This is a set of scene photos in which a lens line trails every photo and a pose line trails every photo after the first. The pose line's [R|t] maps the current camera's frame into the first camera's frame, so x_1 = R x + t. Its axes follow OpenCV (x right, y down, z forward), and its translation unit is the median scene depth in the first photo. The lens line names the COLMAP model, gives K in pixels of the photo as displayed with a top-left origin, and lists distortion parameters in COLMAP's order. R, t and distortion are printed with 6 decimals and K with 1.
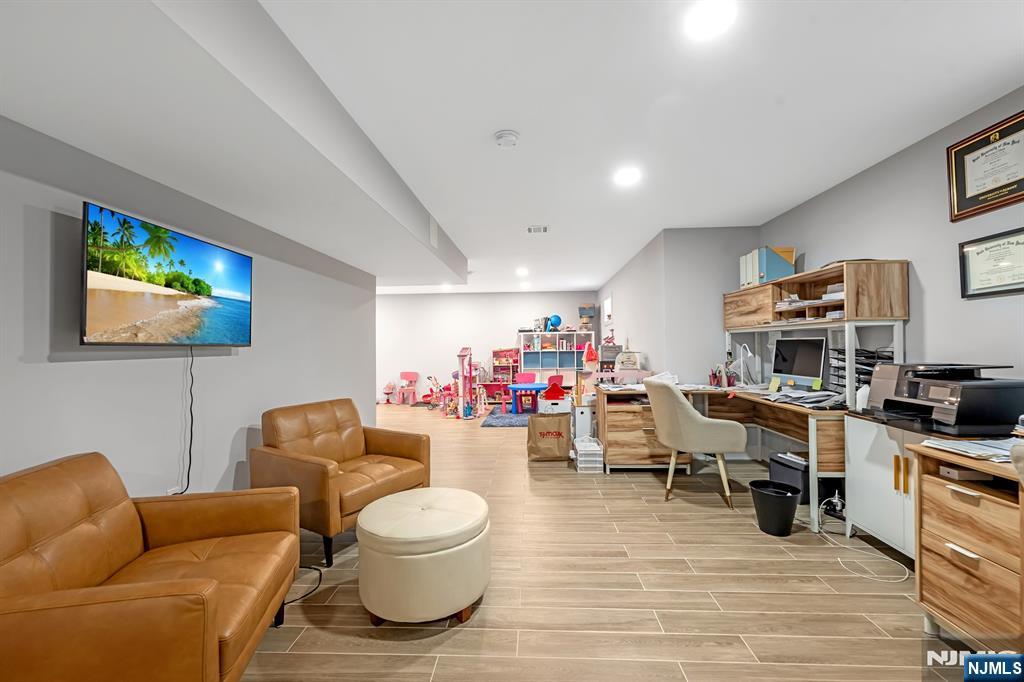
lens RADIAL K [[410.5, 0, 514.0], [0, 410.5, 344.0], [0, 0, 1]] dist [-0.003381, 0.000695]
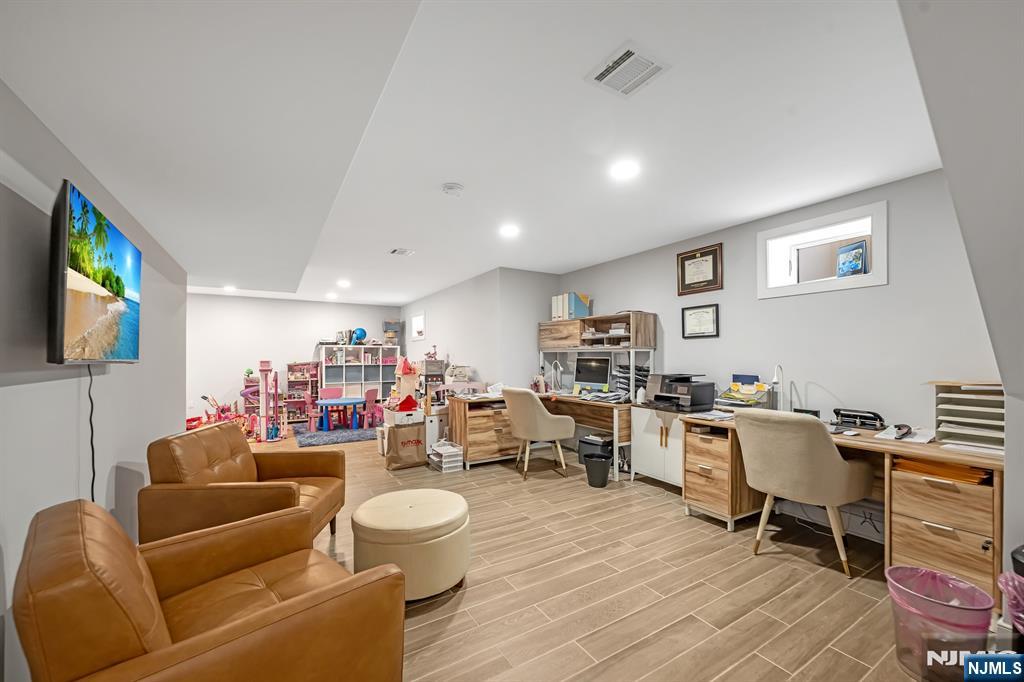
lens RADIAL K [[410.5, 0, 517.6], [0, 410.5, 358.1], [0, 0, 1]] dist [-0.003381, 0.000695]
pose [[0.820665, 0.011666, 0.571291, -0.417867], [-0.013507, 0.999908, -0.001015, -0.008347], [-0.571251, -0.006883, 0.820747, -0.065547]]
